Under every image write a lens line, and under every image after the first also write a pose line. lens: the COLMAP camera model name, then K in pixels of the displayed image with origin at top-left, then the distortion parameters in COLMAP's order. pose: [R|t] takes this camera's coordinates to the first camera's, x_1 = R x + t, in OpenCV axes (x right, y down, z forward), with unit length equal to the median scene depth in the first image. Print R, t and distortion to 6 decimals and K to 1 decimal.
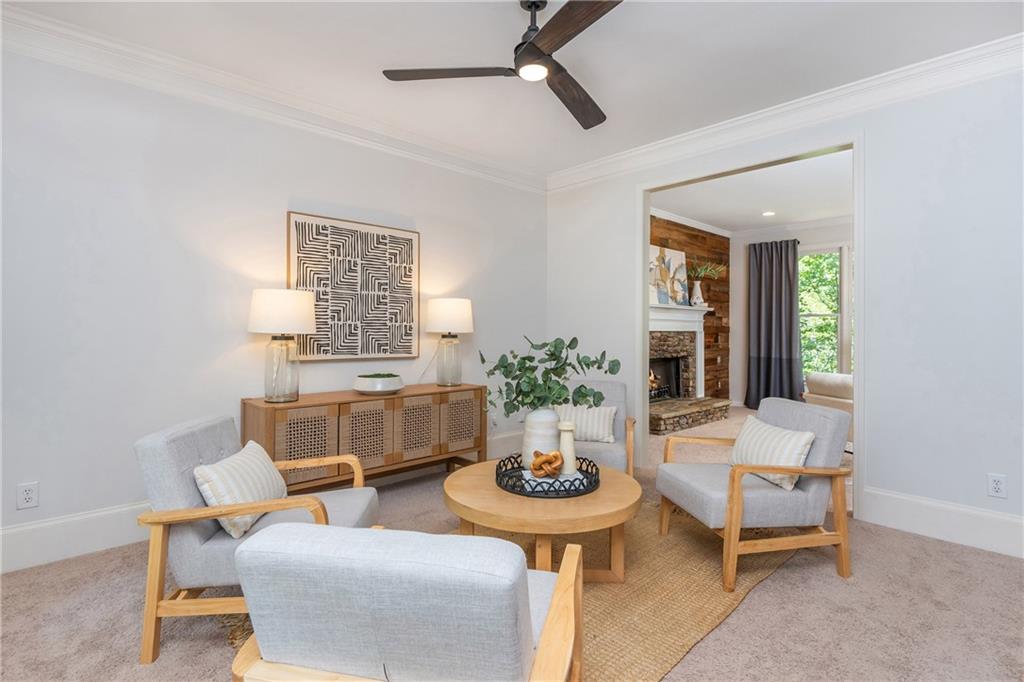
lens RADIAL K [[483.2, 0, 512.9], [0, 483.2, 331.5], [0, 0, 1]] dist [-0.000930, -0.000027]
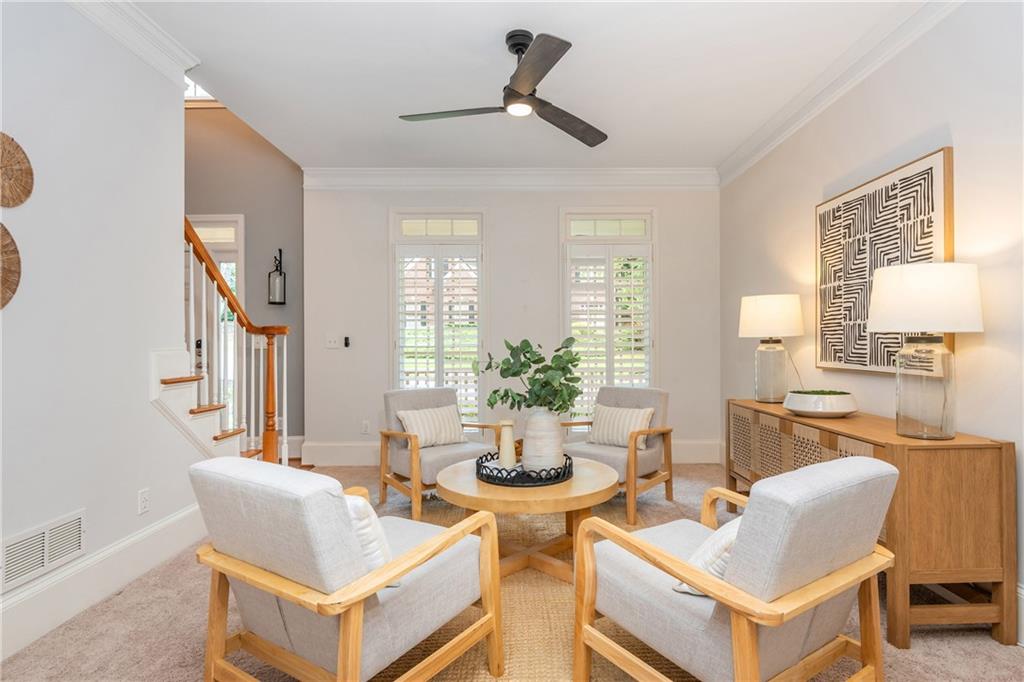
lens RADIAL K [[521.0, 0, 512.0], [0, 521.0, 341.0], [0, 0, 1]] dist [0.001367, 0.000280]
pose [[-0.676585, -0.033945, -0.735582, 0.590631], [-0.046546, 0.998911, -0.003284, 0.037361], [0.734892, 0.032017, -0.677428, 1.111481]]
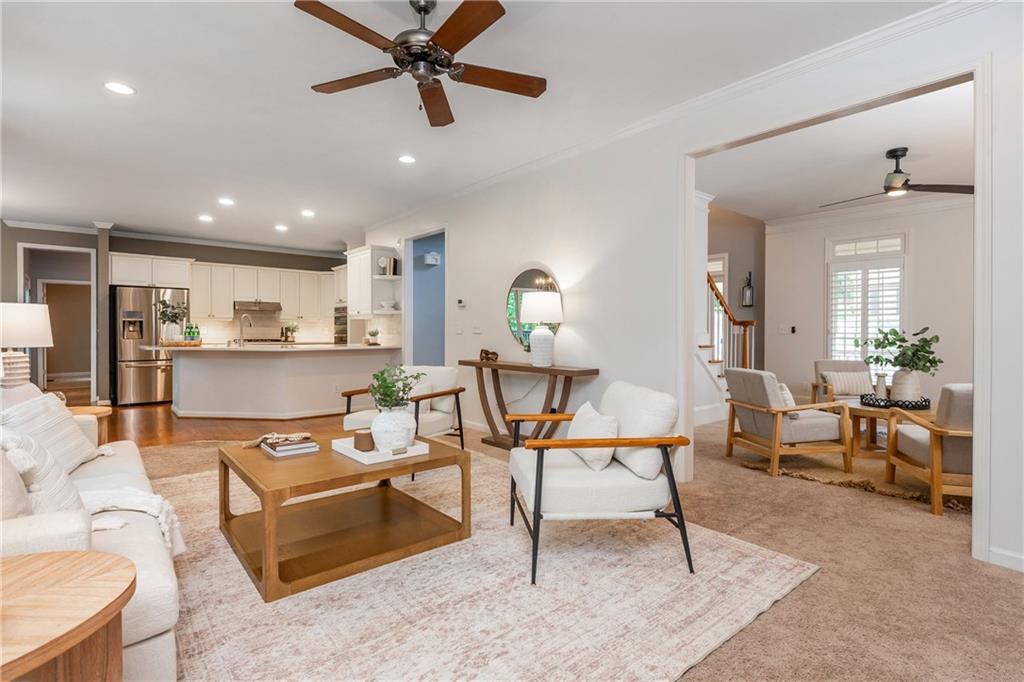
lens RADIAL K [[487.1, 0, 515.6], [0, 487.1, 337.3], [0, 0, 1]] dist [-0.010853, -0.000467]
pose [[-0.998899, -0.038642, 0.026606, 0.958161], [-0.037281, 0.998059, 0.049875, 0.029116], [-0.028481, 0.048829, -0.998401, 1.884784]]
